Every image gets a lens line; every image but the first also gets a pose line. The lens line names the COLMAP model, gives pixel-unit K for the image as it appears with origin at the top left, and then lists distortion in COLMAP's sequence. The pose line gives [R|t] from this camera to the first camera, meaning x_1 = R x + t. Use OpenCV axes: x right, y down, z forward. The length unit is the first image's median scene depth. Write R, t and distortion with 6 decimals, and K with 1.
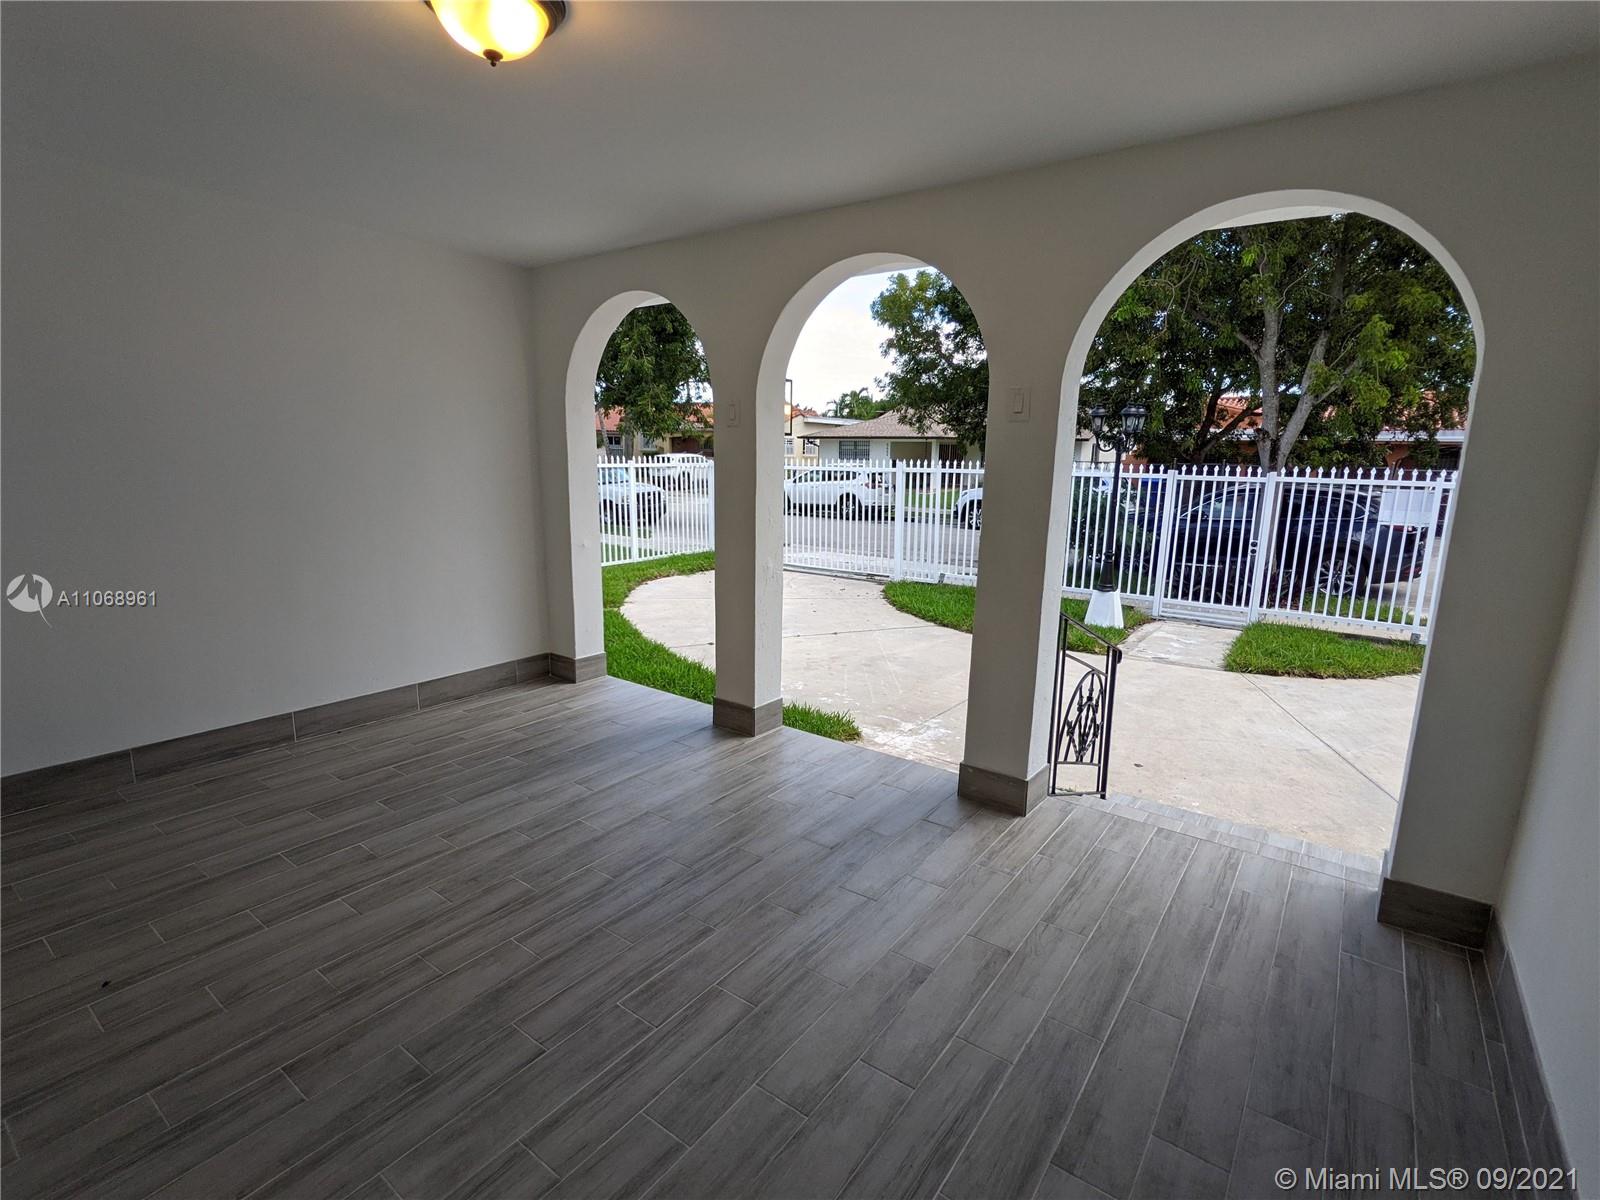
lens RADIAL K [[769.2, 0, 799.2], [0, 769.2, 608.1], [0, 0, 1]] dist [0.000712, 0.000009]
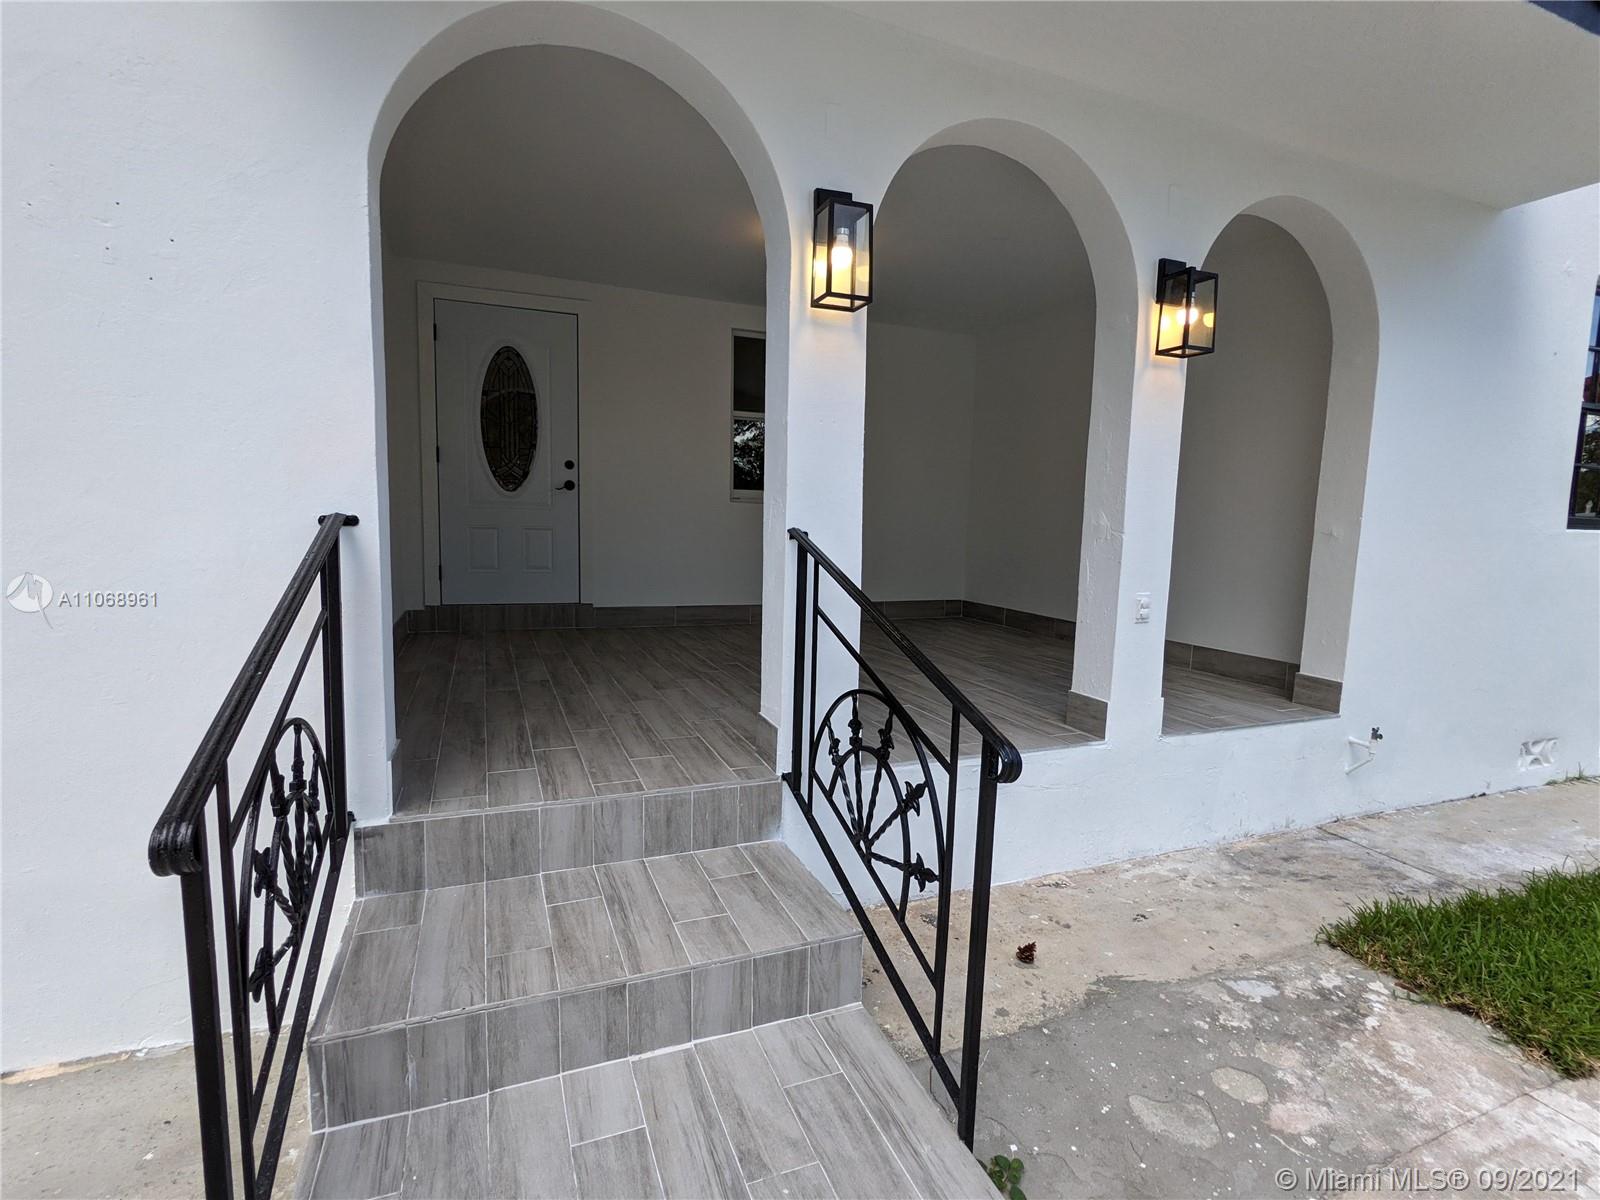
lens RADIAL K [[769.2, 0, 795.6], [0, 769.2, 604.0], [0, 0, 1]] dist [0.000712, 0.000009]
pose [[-0.522580, 0.064282, -0.850164, 0.323271], [-0.206840, 0.957806, 0.199561, -0.026438], [0.827120, 0.280135, -0.487234, 0.452135]]
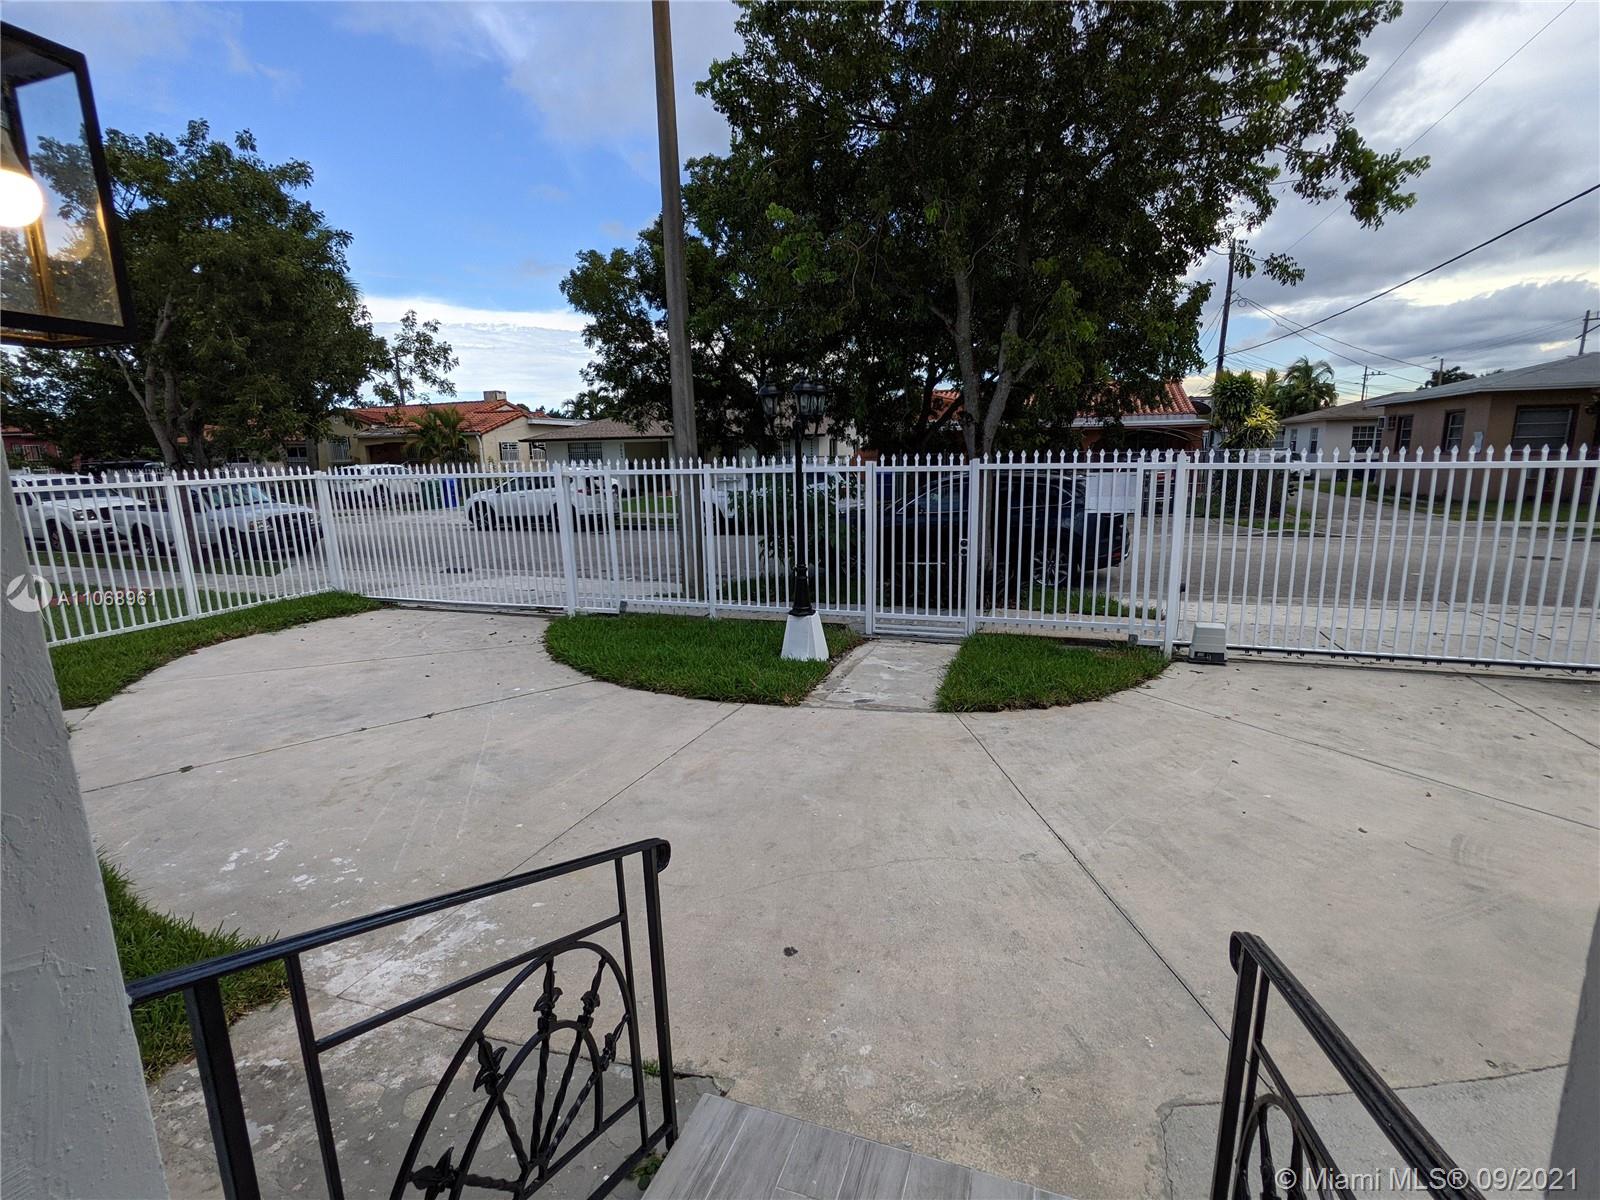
lens RADIAL K [[769.2, 0, 797.8], [0, 769.2, 607.7], [0, 0, 1]] dist [0.000712, 0.000009]
pose [[0.955291, -0.091381, 0.281192, 0.157841], [0.092089, 0.995693, 0.010725, -0.036051], [-0.280961, 0.015649, 0.959592, 0.218445]]
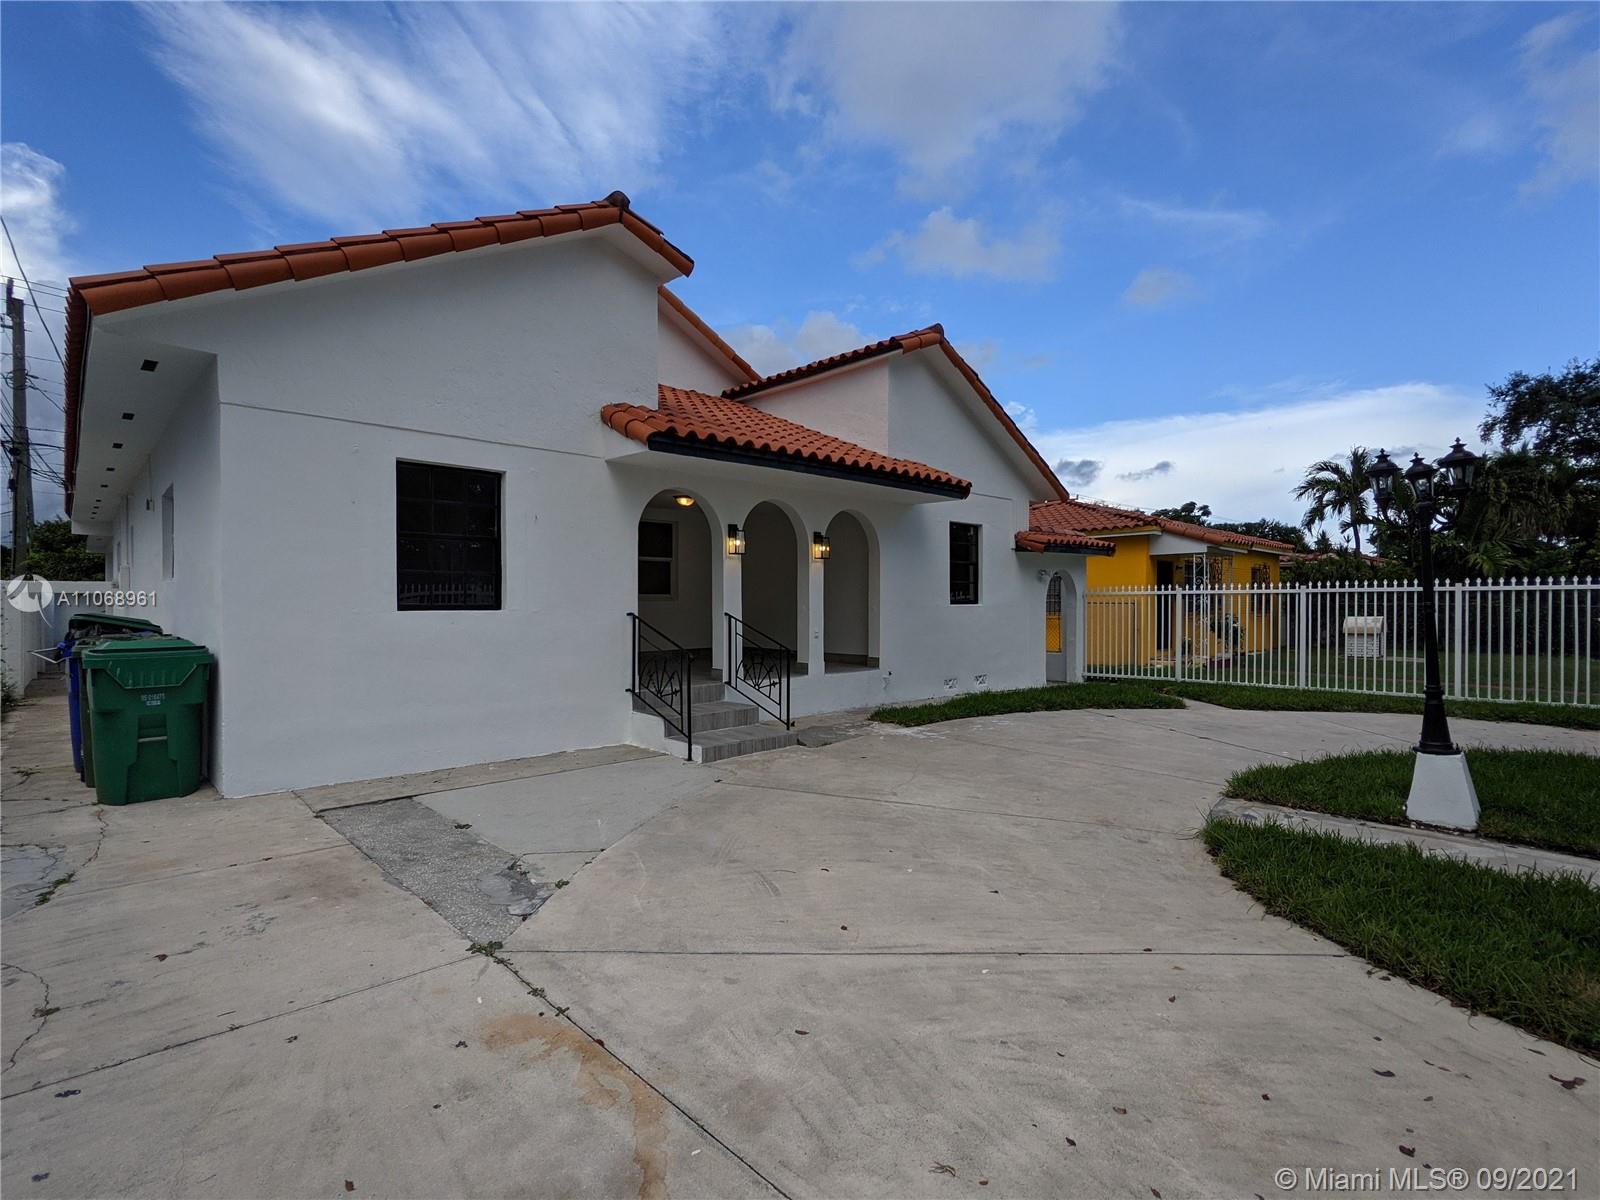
lens RADIAL K [[769.2, 0, 794.6], [0, 769.2, 610.0], [0, 0, 1]] dist [0.000712, 0.000009]
pose [[-0.172855, -0.008311, -0.984912, 0.999183], [-0.201139, 0.979189, 0.027038, -0.044353], [0.964191, 0.202778, -0.170930, 0.557803]]
